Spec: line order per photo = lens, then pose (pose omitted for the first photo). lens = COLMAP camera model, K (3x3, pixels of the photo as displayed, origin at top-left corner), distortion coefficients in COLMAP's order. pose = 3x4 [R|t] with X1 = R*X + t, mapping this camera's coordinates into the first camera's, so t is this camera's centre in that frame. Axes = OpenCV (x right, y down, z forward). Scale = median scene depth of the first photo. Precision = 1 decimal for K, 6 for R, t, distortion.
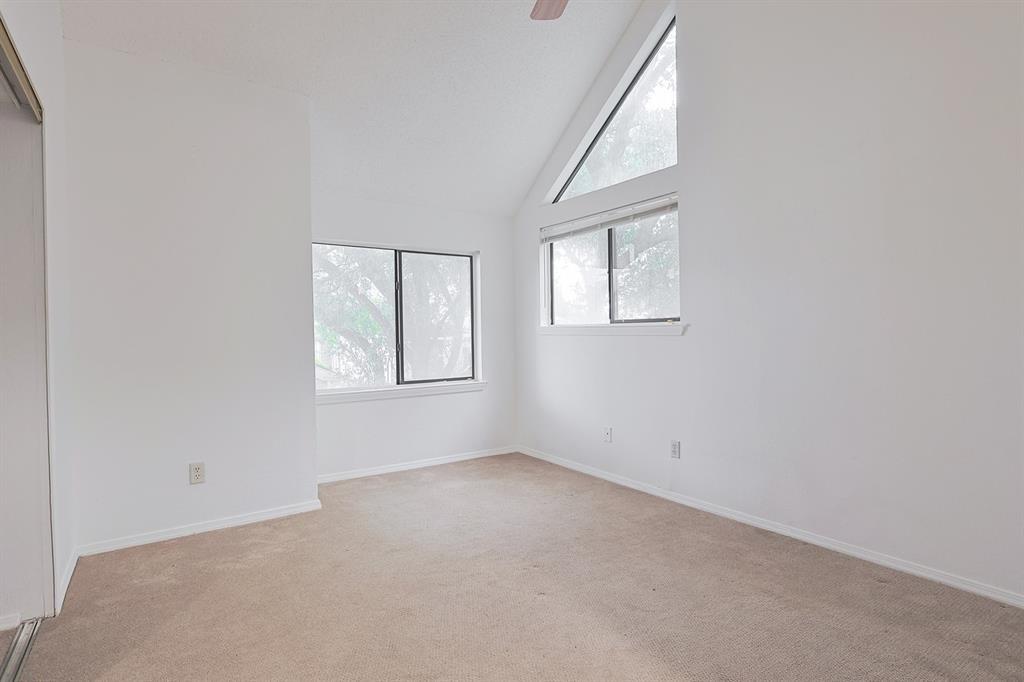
lens RADIAL K [[534.6, 0, 512.0], [0, 534.6, 341.0], [0, 0, 1]] dist [0.001644, 0.000697]
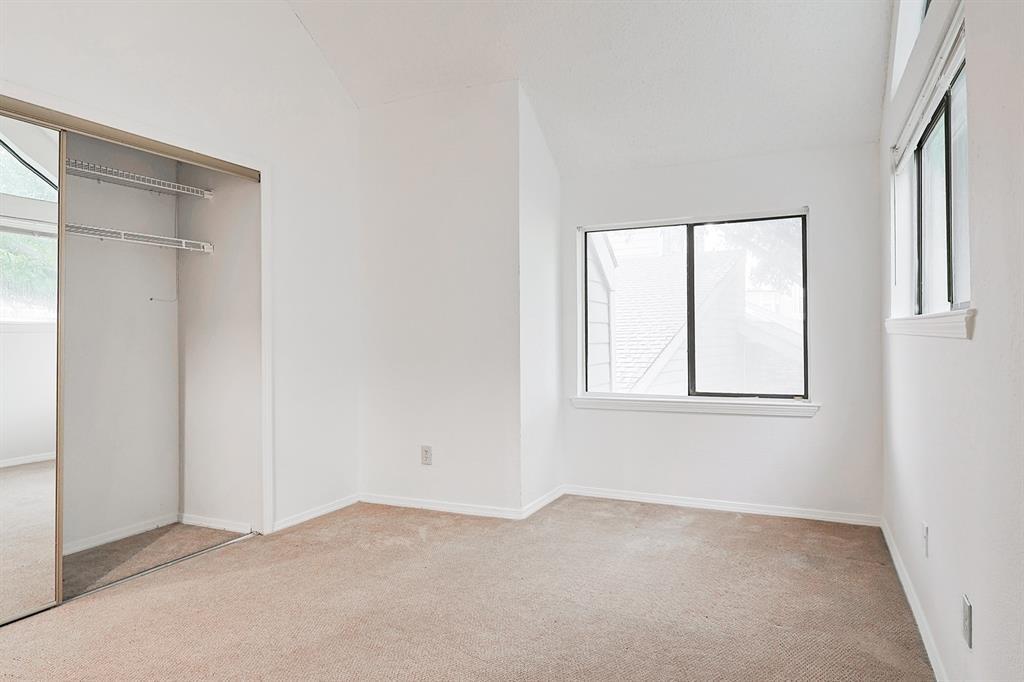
lens RADIAL K [[534.6, 0, 512.0], [0, 534.6, 341.0], [0, 0, 1]] dist [0.001644, 0.000697]
pose [[0.566055, 0.017881, -0.824173, 0.333658], [-0.011095, 0.999839, 0.014071, -0.008084], [0.824293, 0.001179, 0.566163, 0.392877]]
